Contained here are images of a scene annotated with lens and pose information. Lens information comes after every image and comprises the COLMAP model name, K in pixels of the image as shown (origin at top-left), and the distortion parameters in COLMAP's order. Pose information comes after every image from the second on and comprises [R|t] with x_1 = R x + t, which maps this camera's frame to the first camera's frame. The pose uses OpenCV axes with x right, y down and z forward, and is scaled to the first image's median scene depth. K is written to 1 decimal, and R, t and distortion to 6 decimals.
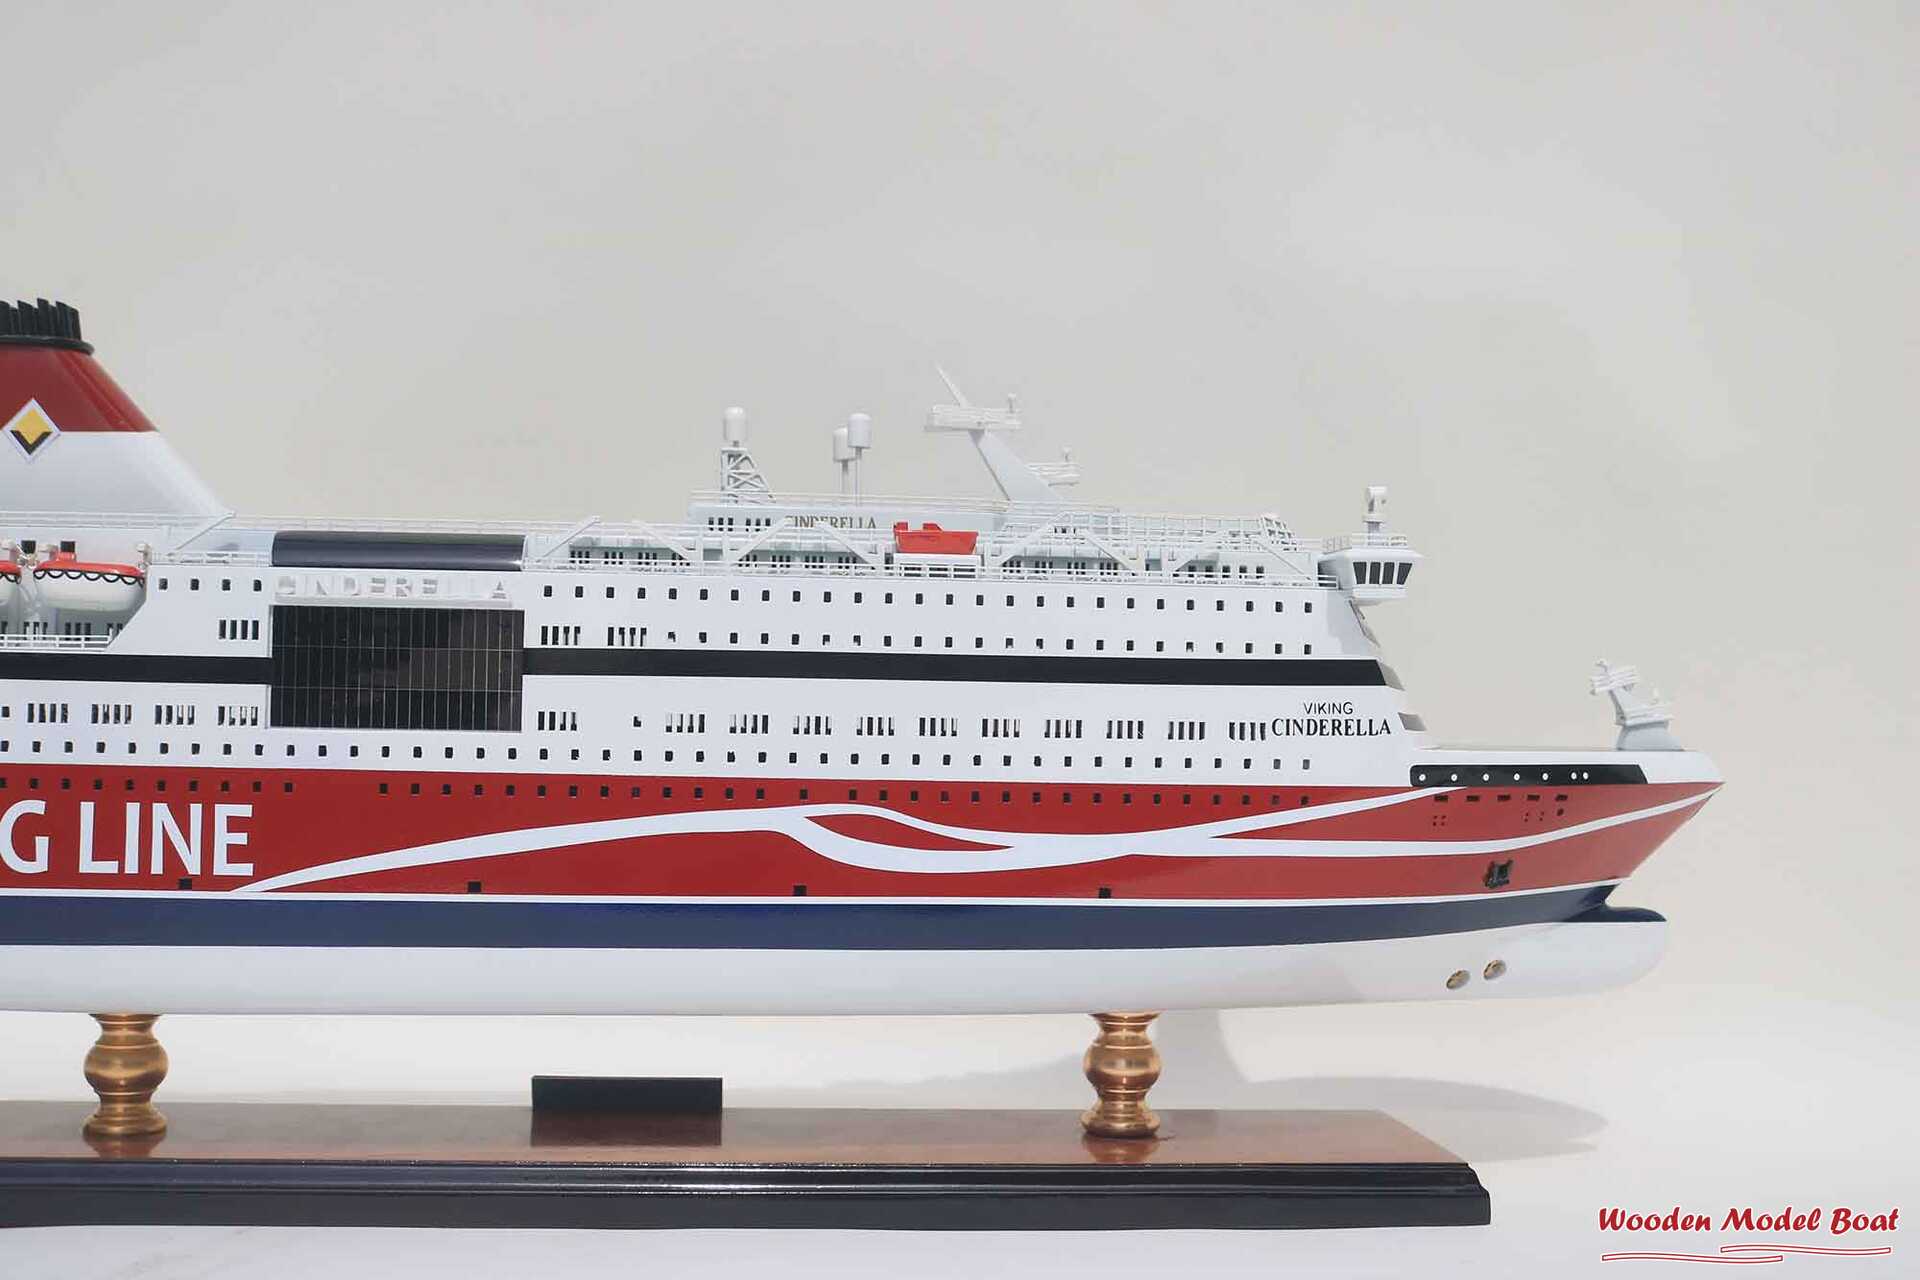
lens RADIAL K [[2267.4, 0, 934.7], [0, 2267.4, 631.8], [0, 0, 1]] dist [-0.110638, 0.128276]
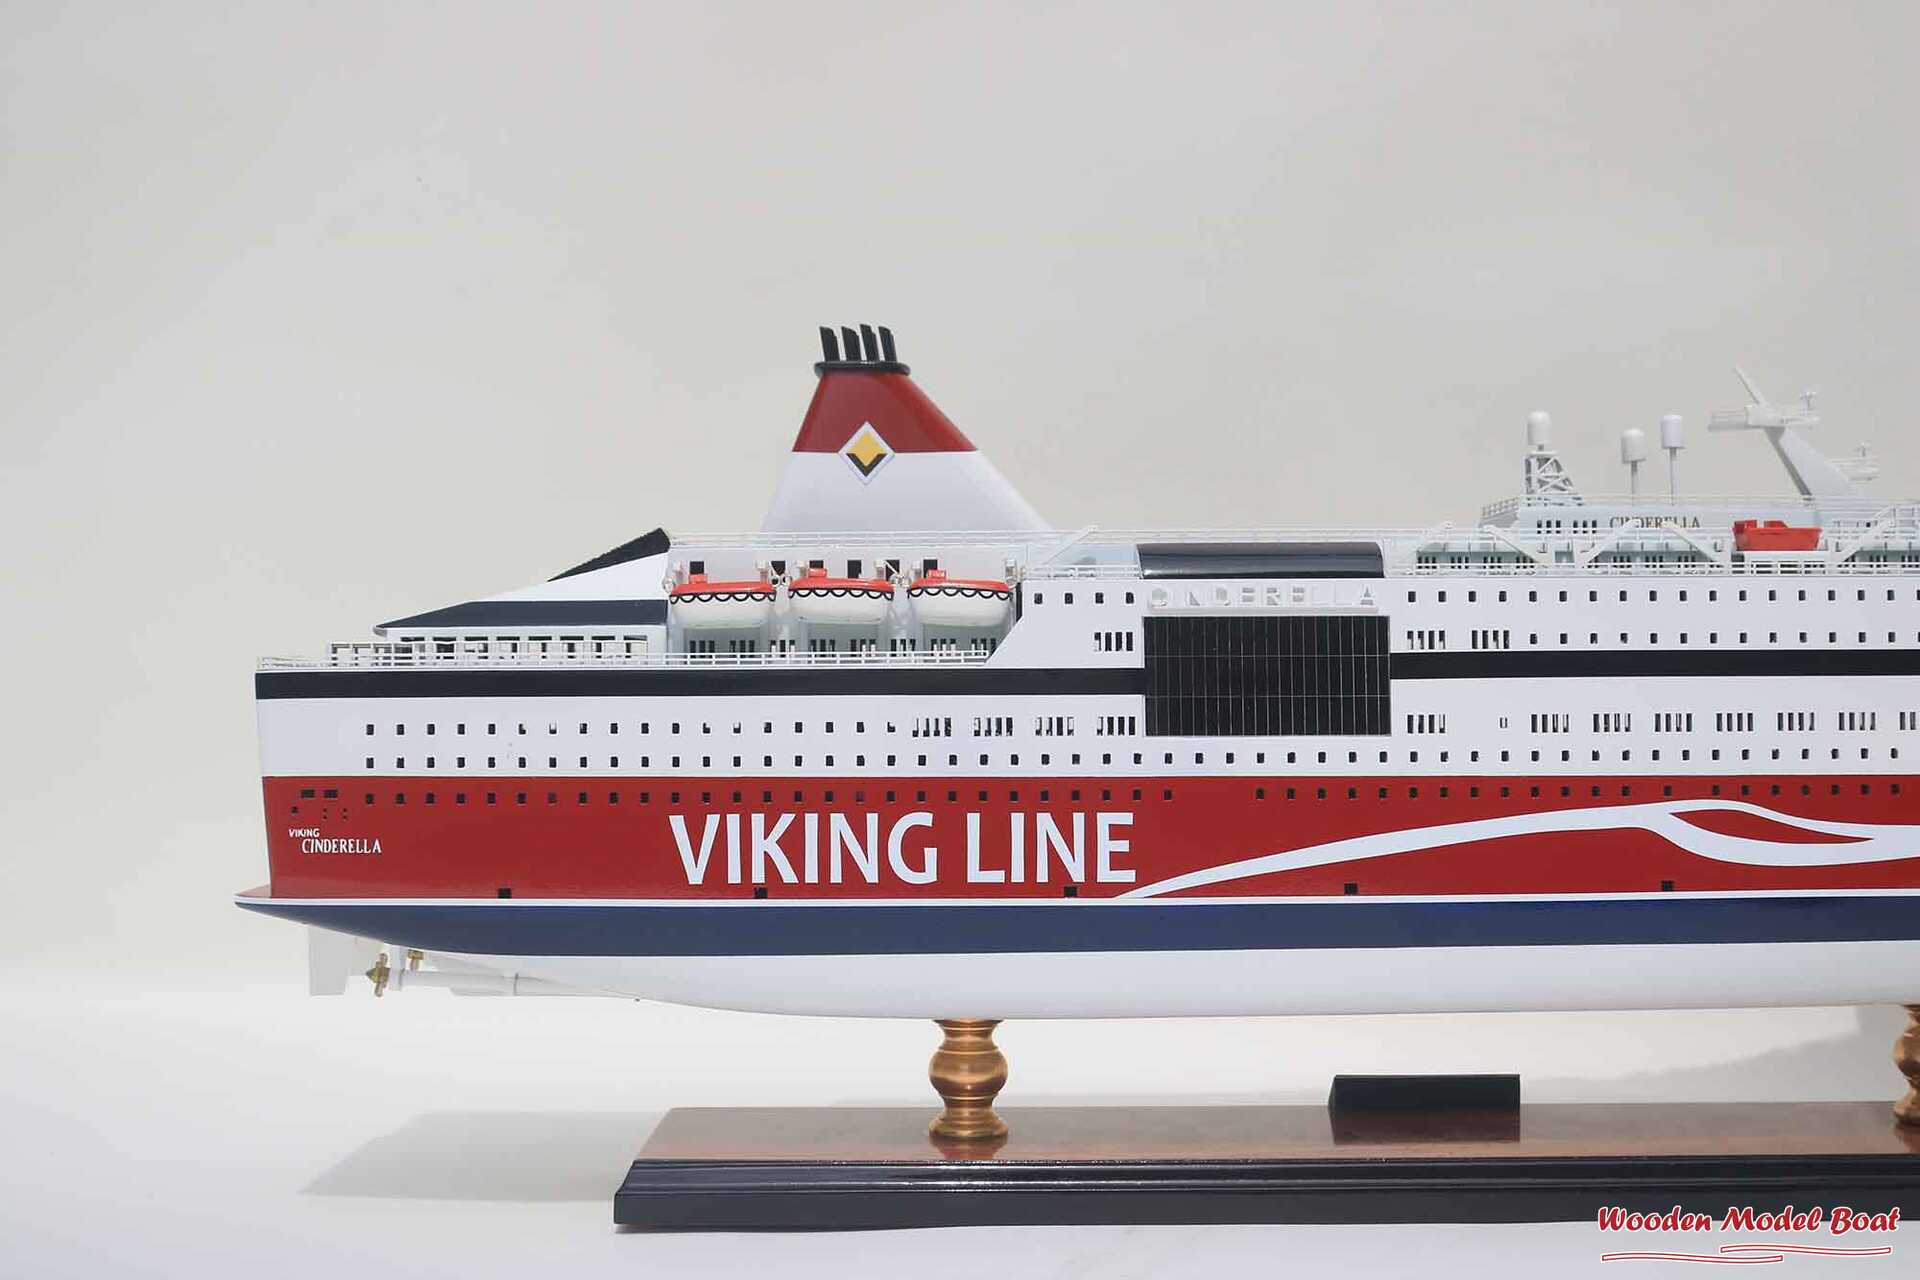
lens RADIAL K [[2267.4, 0, 934.7], [0, 2267.4, 631.8], [0, 0, 1]] dist [-0.110638, 0.128276]
pose [[0.994378, -0.024003, -0.103130, -0.280556], [0.023845, 0.999712, -0.002773, -0.004447], [0.103166, 0.000298, 0.994664, -0.032554]]
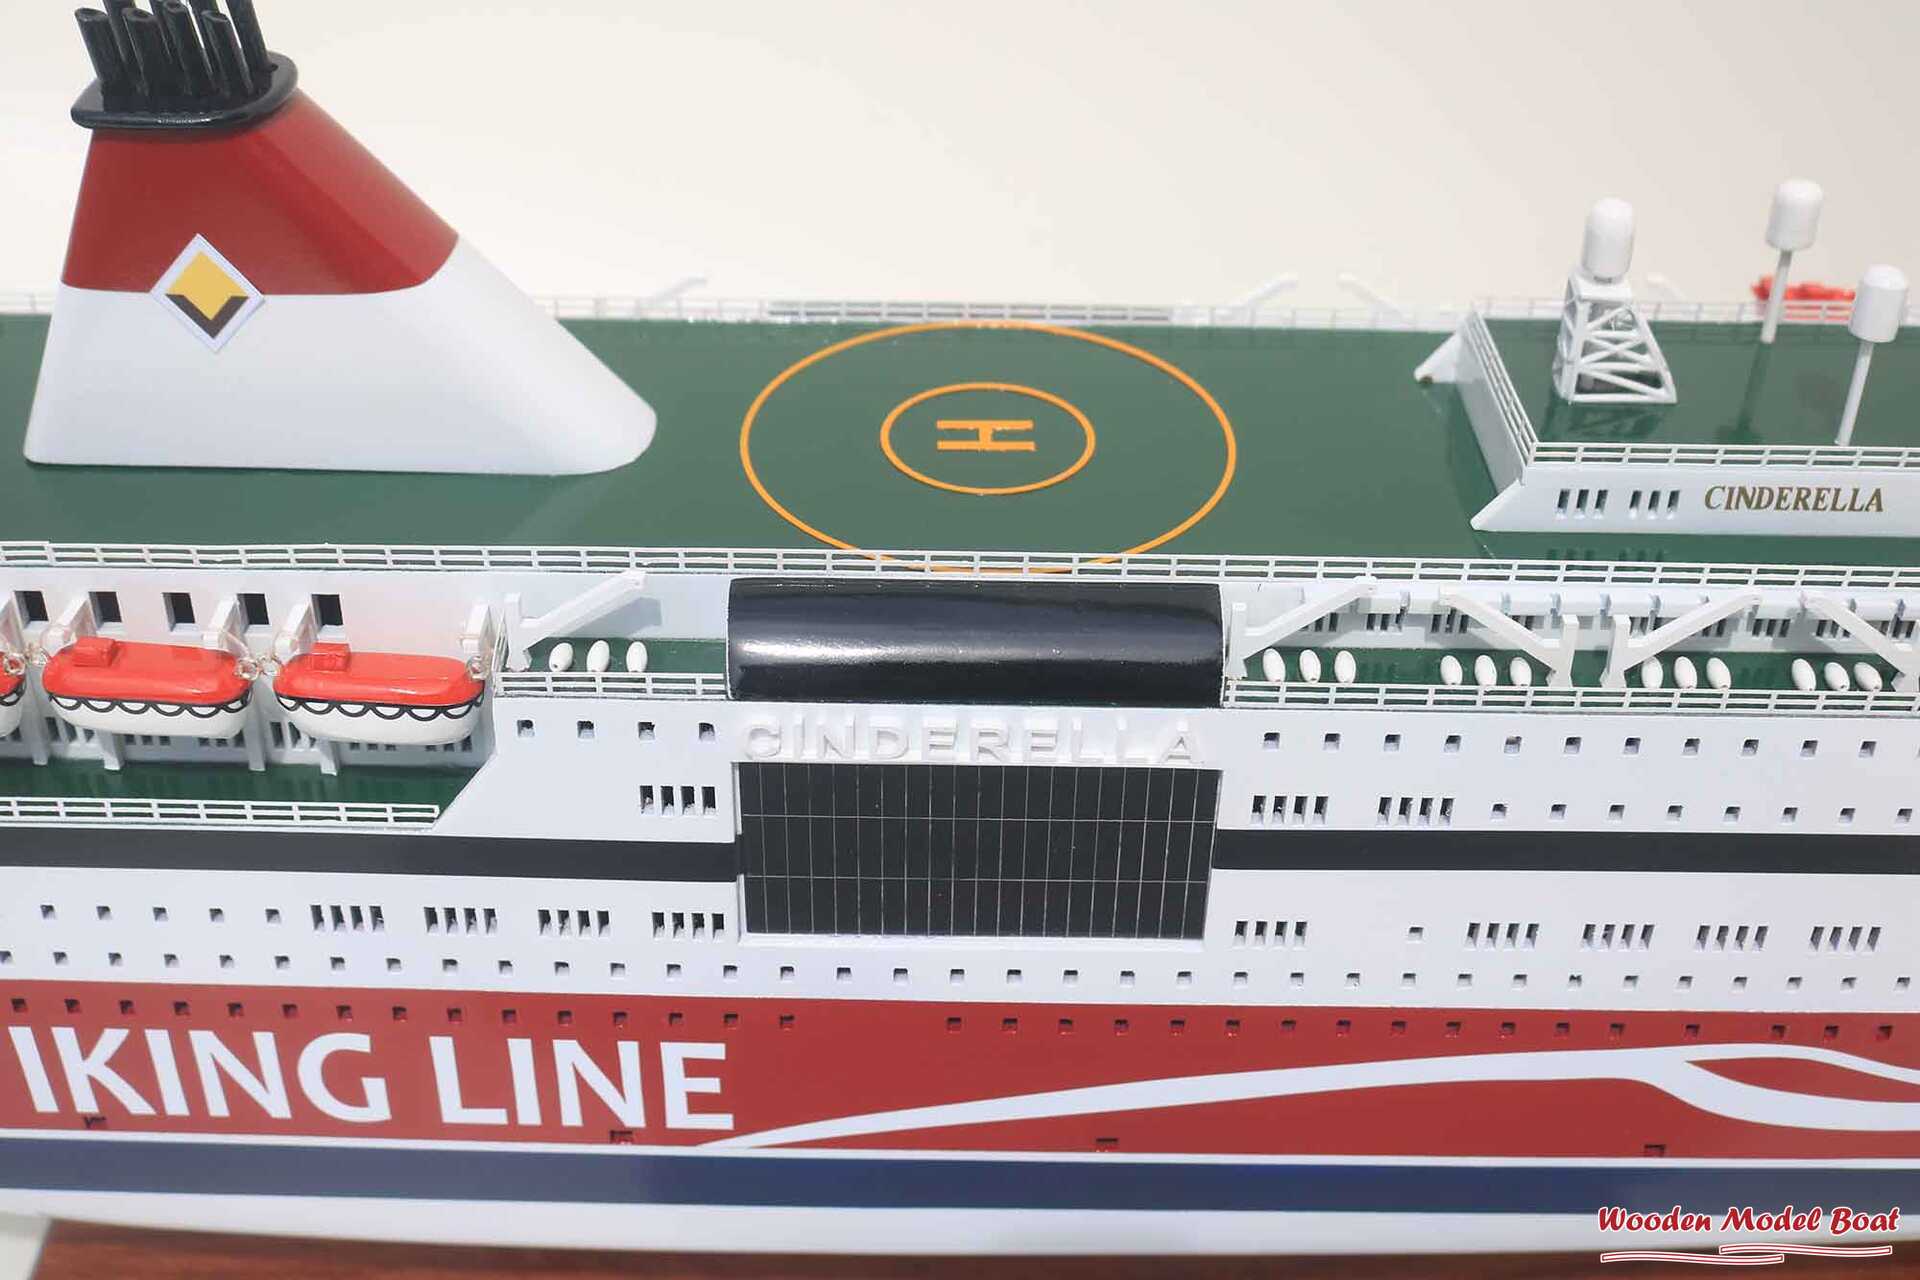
lens RADIAL K [[2267.4, 0, 934.7], [0, 2267.4, 631.8], [0, 0, 1]] dist [-0.110638, 0.128276]
pose [[0.994354, 0.059715, -0.087718, -0.203497], [0.004186, 0.803913, 0.594732, -0.341326], [0.106032, -0.591741, 0.799124, 0.599162]]
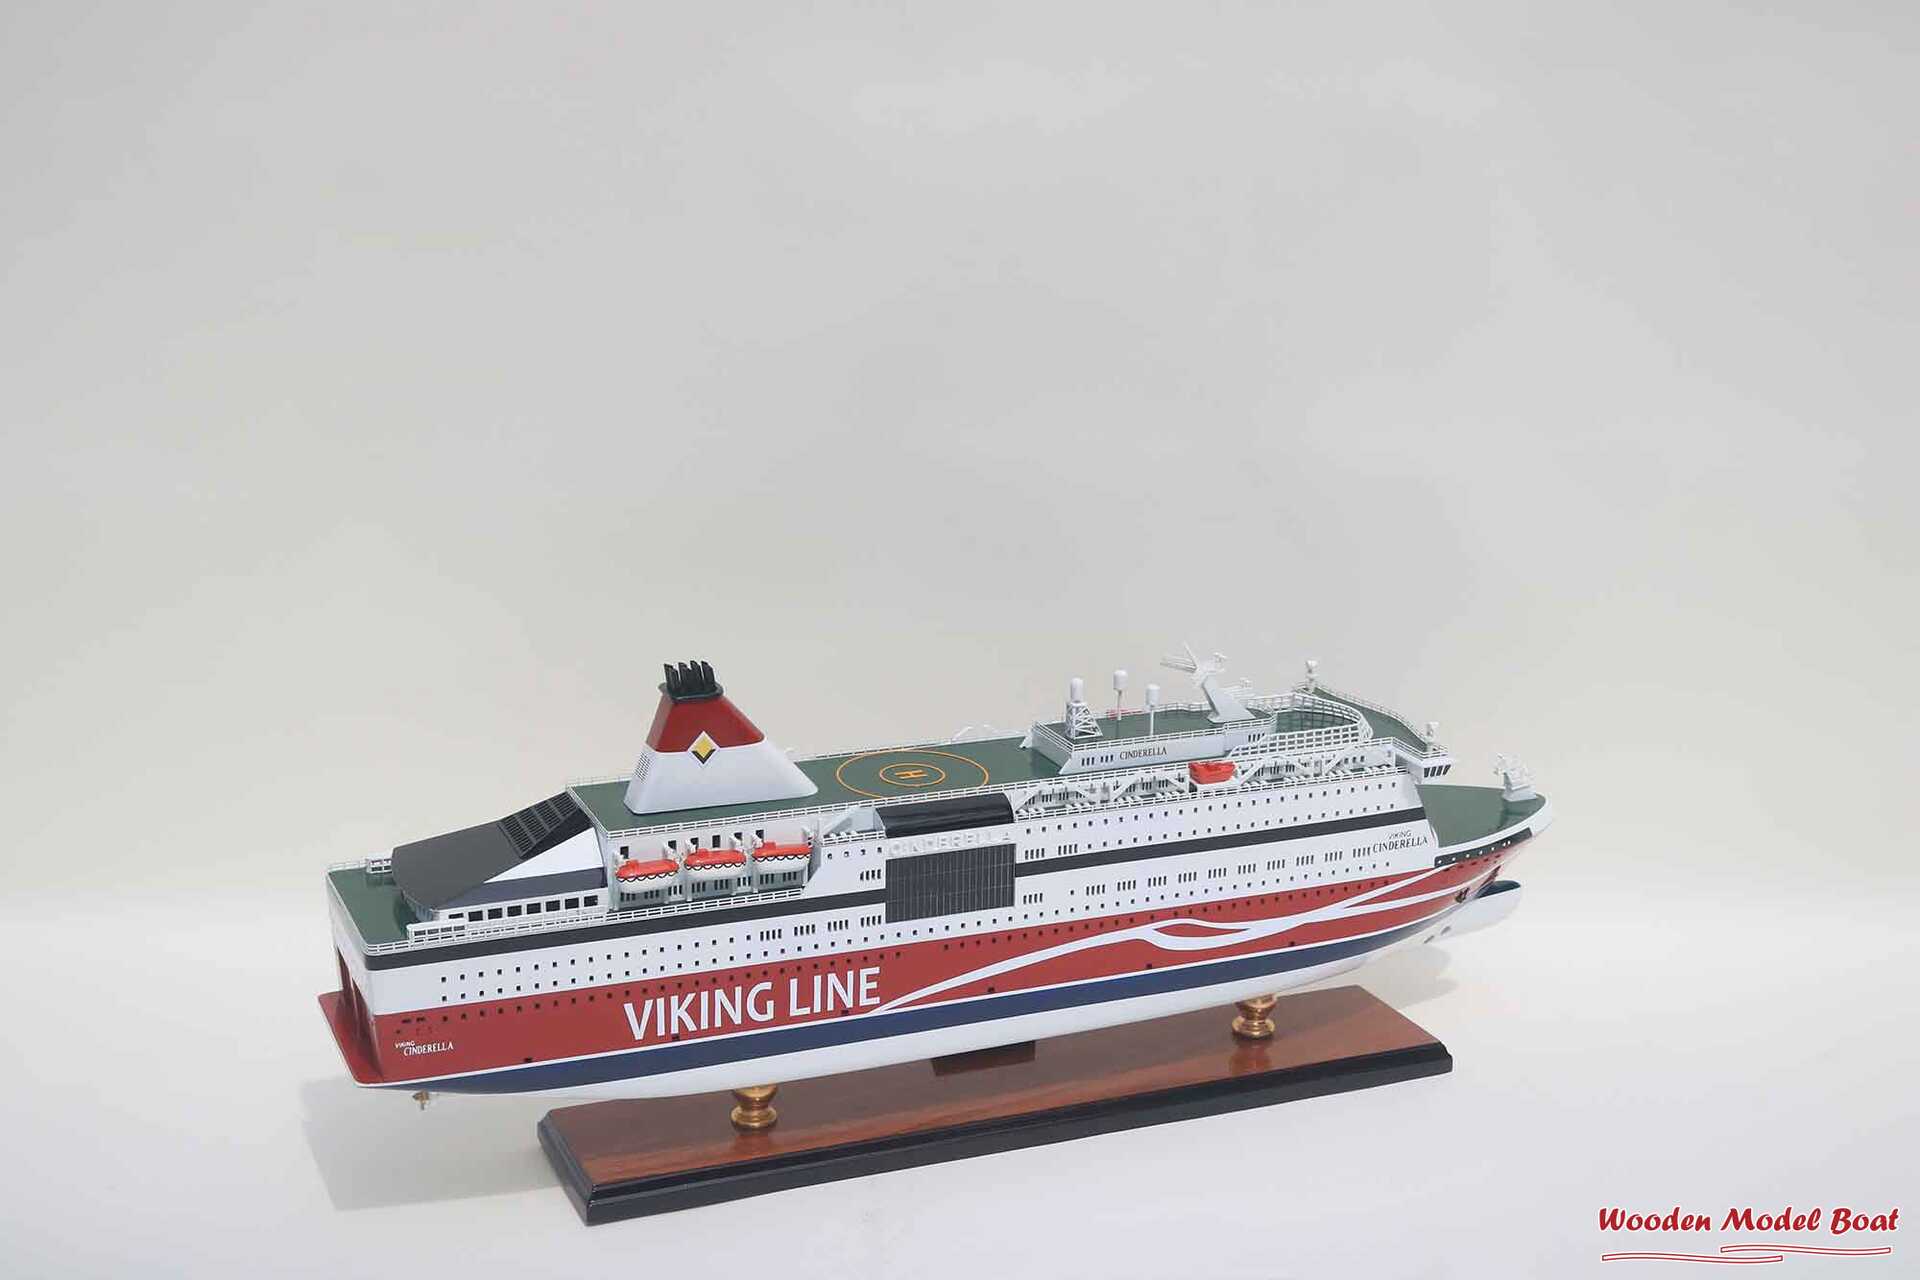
lens RADIAL K [[2436.6, 0, 932.2], [0, 2436.6, 602.8], [0, 0, 1]] dist [-0.094615, 0.071443]
pose [[0.953966, -0.069422, 0.291770, -0.795187], [-0.015478, 0.960150, 0.279058, -0.730182], [-0.299516, -0.270727, 0.914875, -0.695015]]
